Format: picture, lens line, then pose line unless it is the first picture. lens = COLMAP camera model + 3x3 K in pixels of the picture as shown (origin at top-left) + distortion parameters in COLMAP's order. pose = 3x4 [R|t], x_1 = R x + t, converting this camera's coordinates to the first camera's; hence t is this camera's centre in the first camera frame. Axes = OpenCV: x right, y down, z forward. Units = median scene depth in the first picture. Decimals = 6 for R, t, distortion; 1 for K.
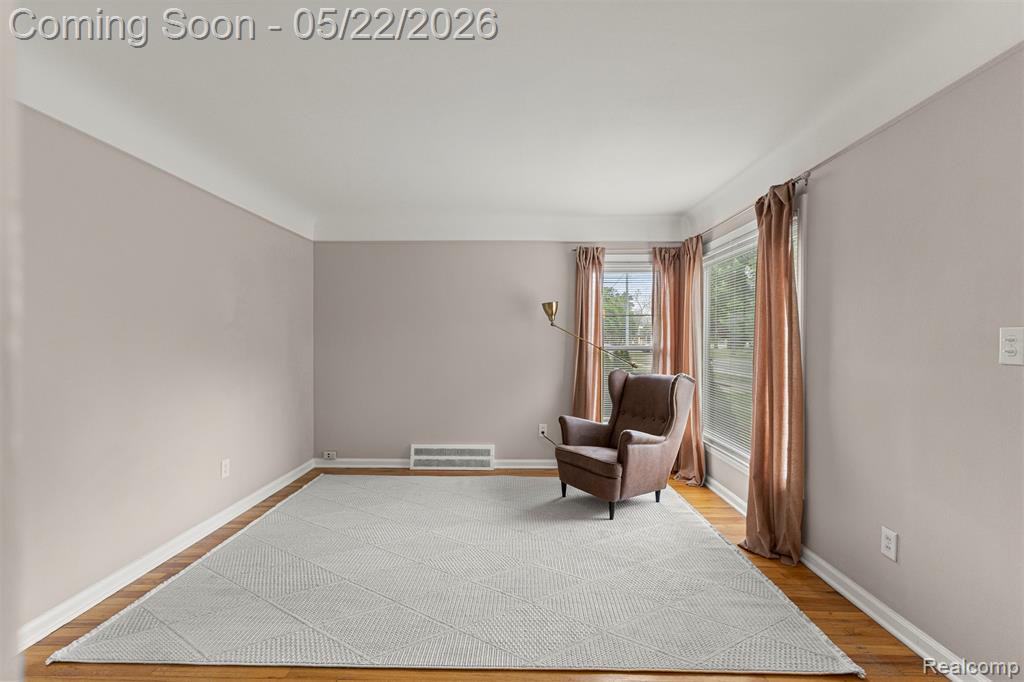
lens RADIAL K [[442.1, 0, 514.9], [0, 442.1, 337.3], [0, 0, 1]] dist [0.012736, -0.004966]
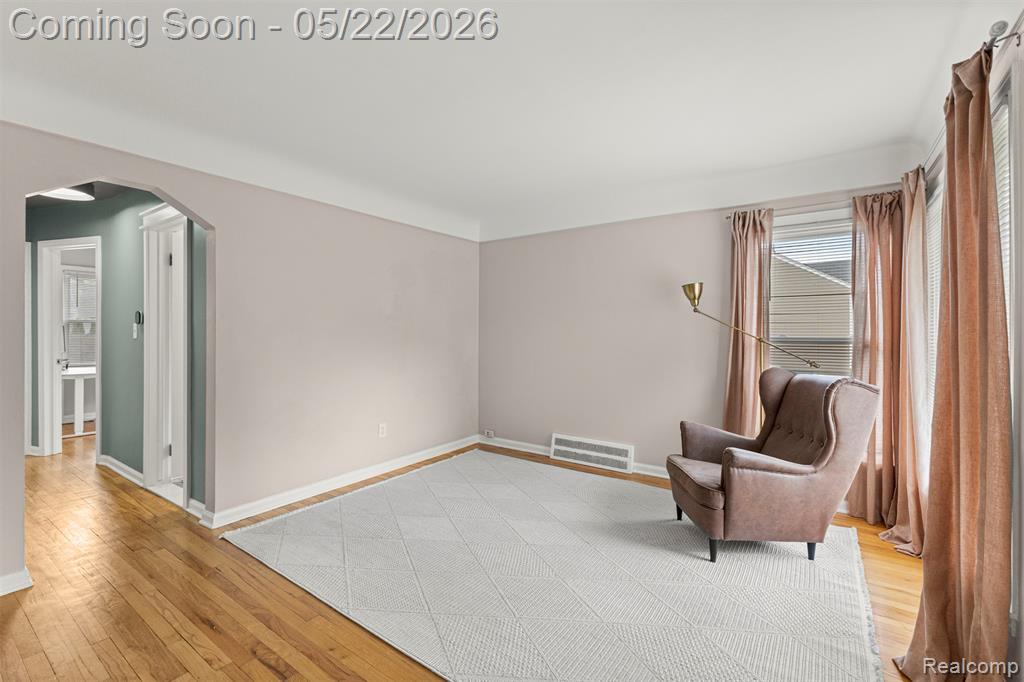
lens RADIAL K [[445.0, 0, 515.9], [0, 445.0, 323.3], [0, 0, 1]] dist [0.010347, -0.000090]
pose [[0.826793, -0.007638, -0.562455, 0.277218], [0.001132, 0.999928, -0.011914, 0.004425], [0.562505, 0.009214, 0.826742, 0.119077]]
